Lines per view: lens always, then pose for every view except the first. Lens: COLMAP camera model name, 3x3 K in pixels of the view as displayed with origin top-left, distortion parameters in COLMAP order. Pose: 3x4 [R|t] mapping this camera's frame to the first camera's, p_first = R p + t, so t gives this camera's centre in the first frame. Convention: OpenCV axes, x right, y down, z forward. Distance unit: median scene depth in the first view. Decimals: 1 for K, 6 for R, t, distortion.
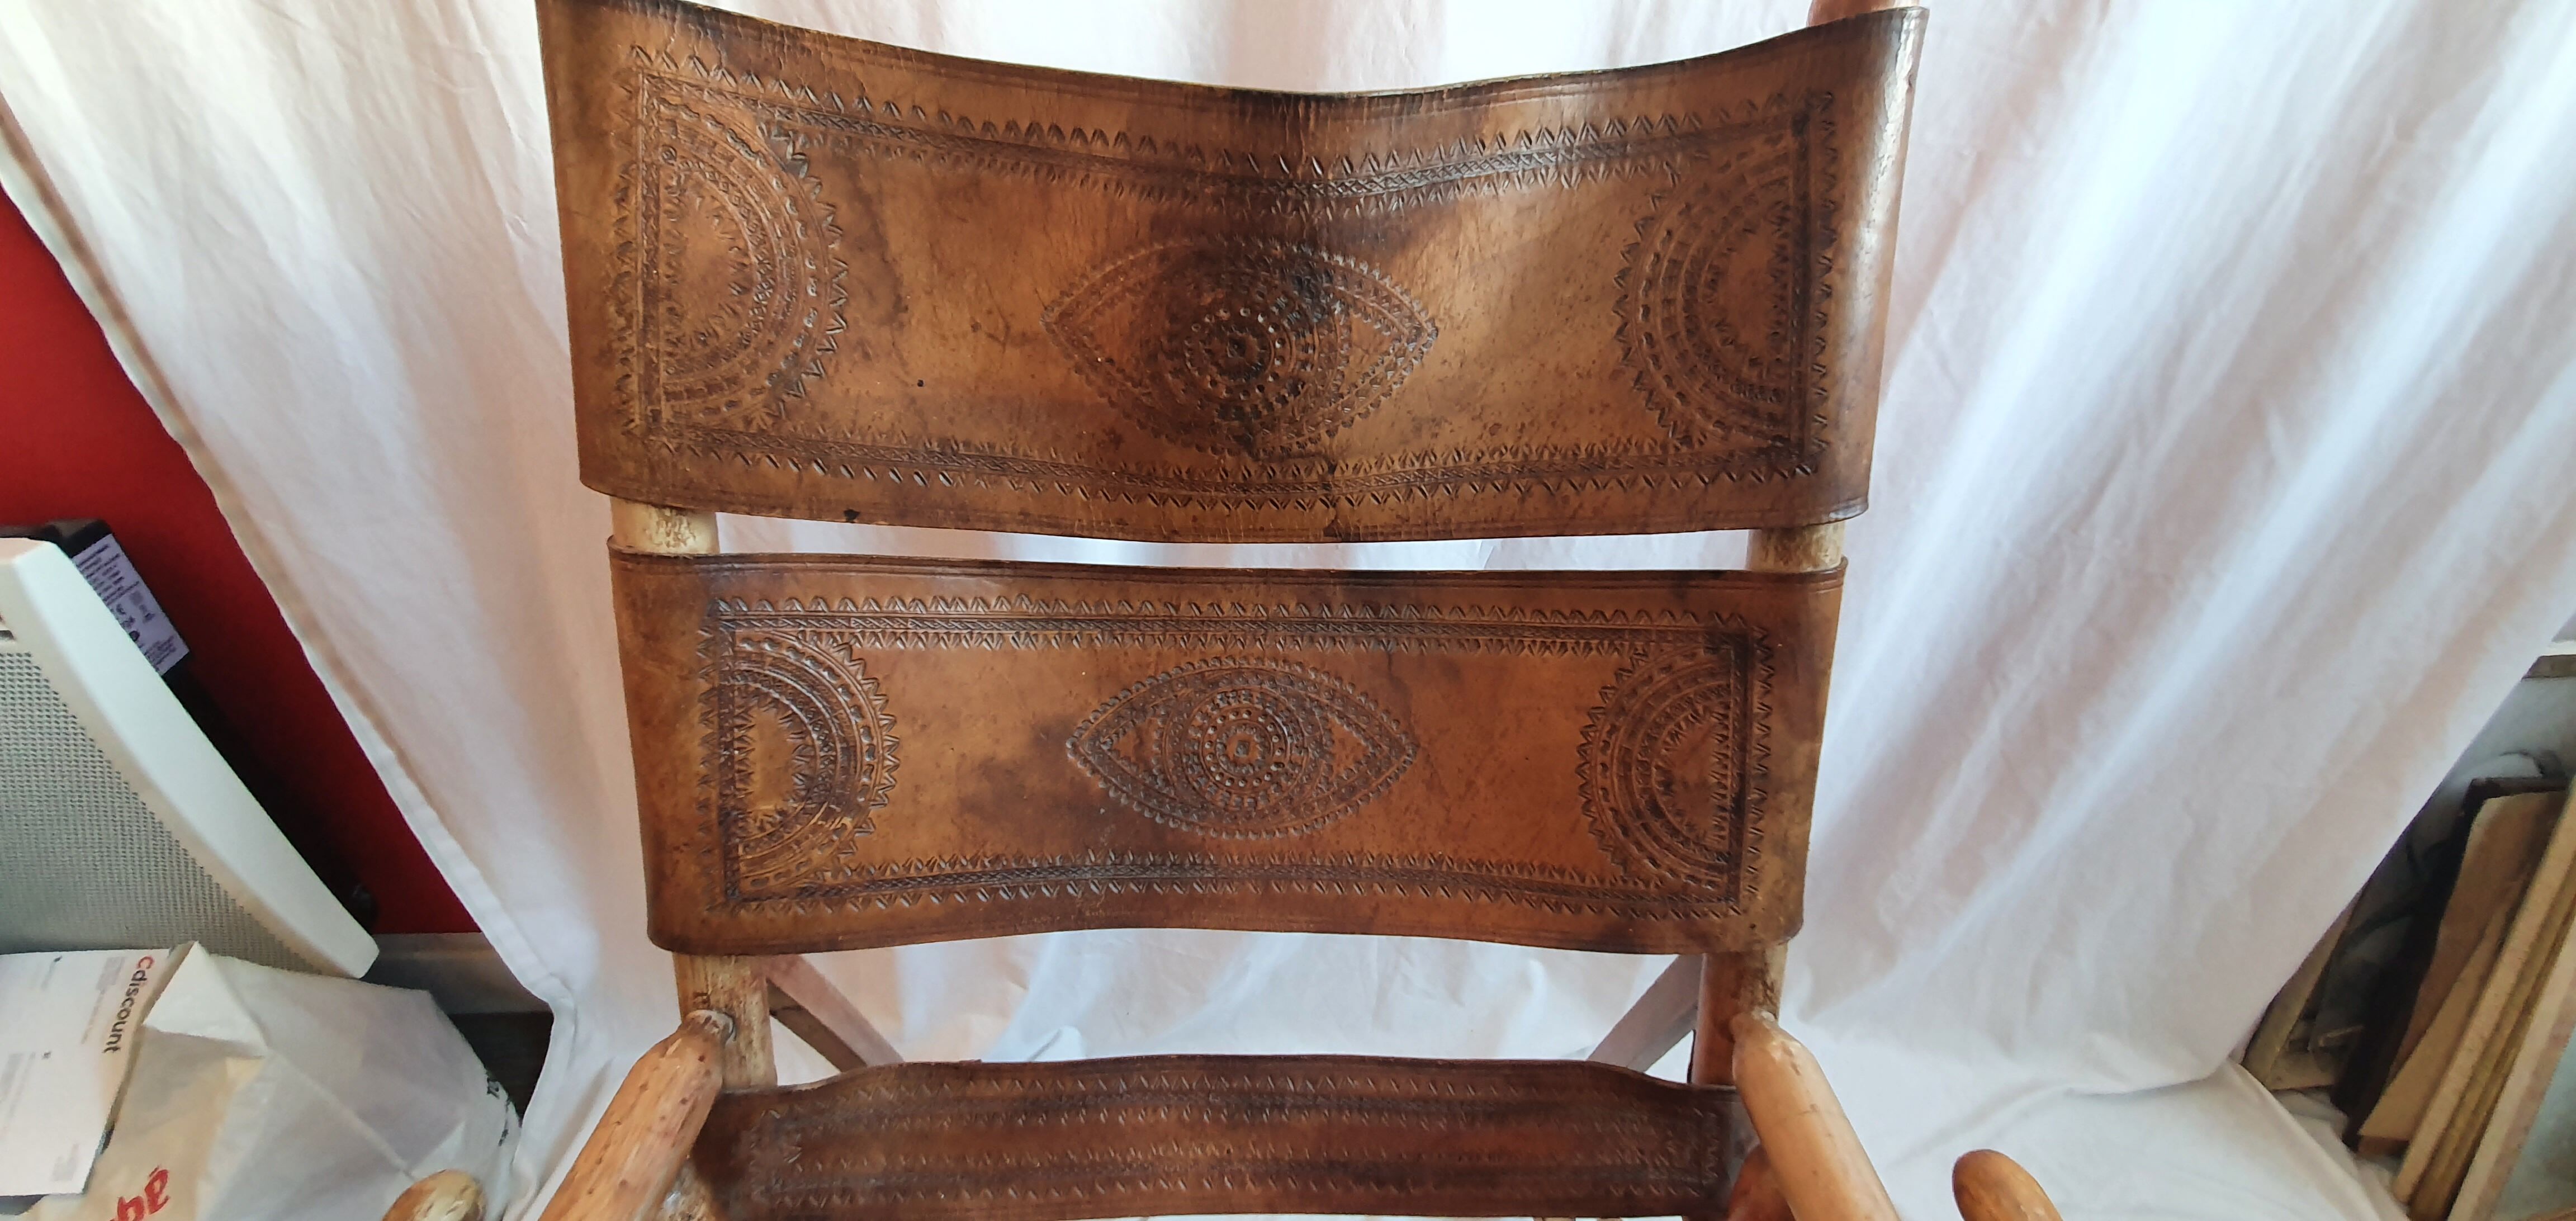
lens RADIAL K [[1016.2, 0, 1270.3], [0, 1016.2, 589.7], [0, 0, 1]] dist [0.016488, -0.019001]
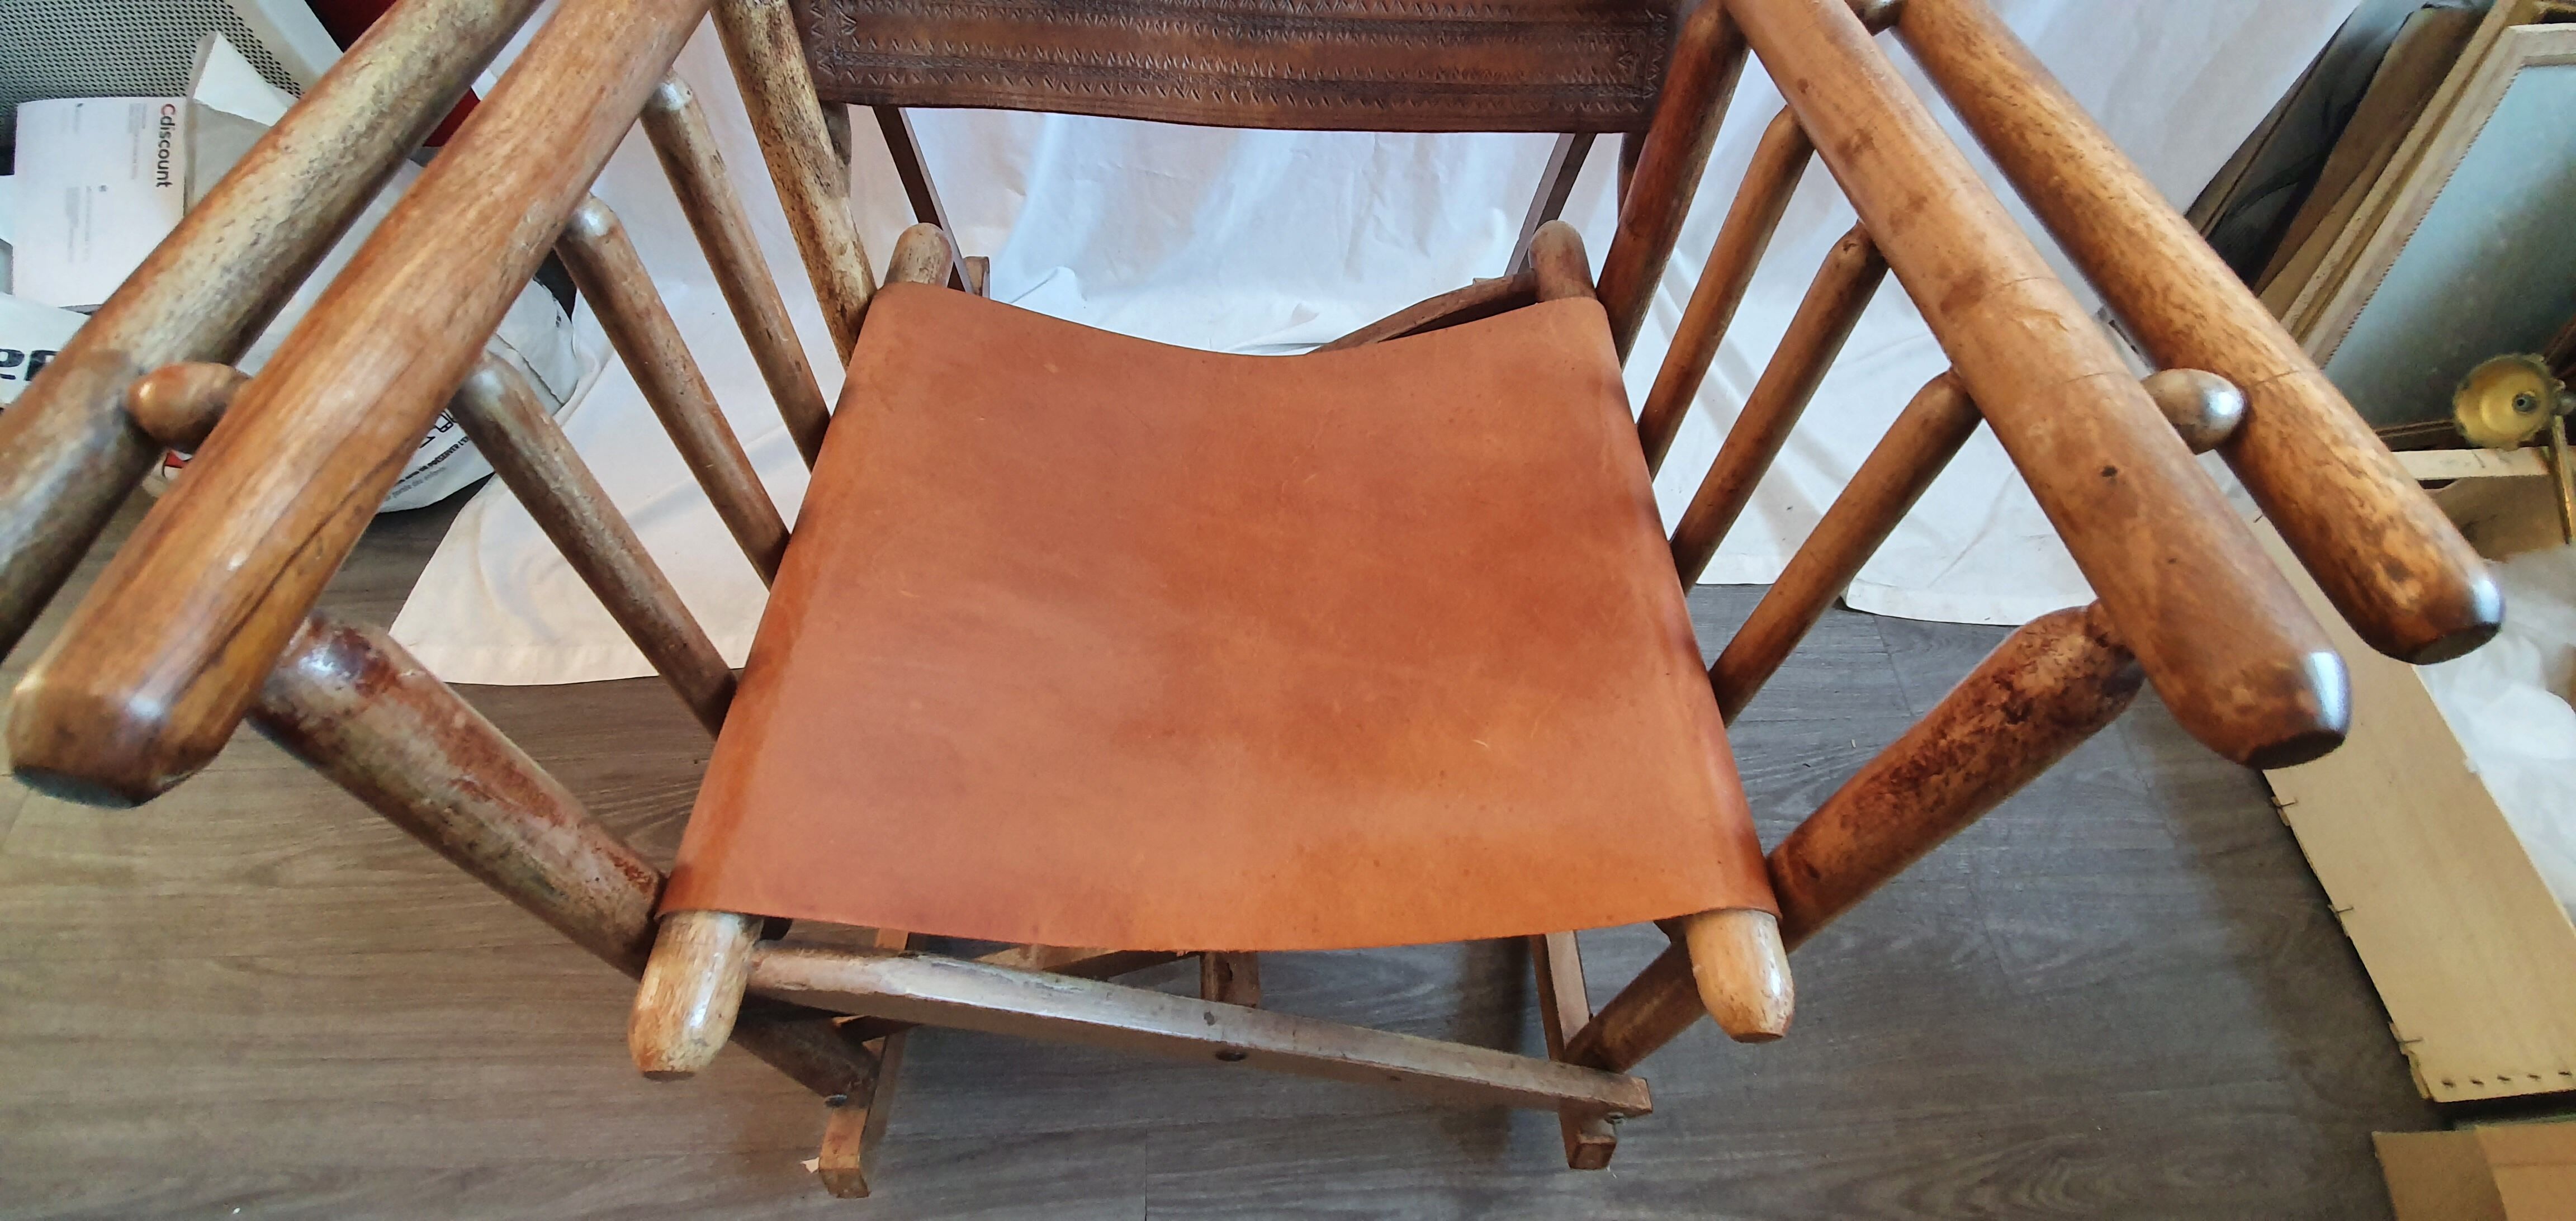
lens RADIAL K [[1012.9, 0, 1261.4], [0, 1012.9, 621.9], [0, 0, 1]] dist [0.013915, -0.017740]
pose [[0.999416, 0.002182, 0.034104, -0.033674], [-0.015569, 0.917448, 0.397551, 0.464161], [-0.030421, -0.397850, 0.916946, -0.197436]]
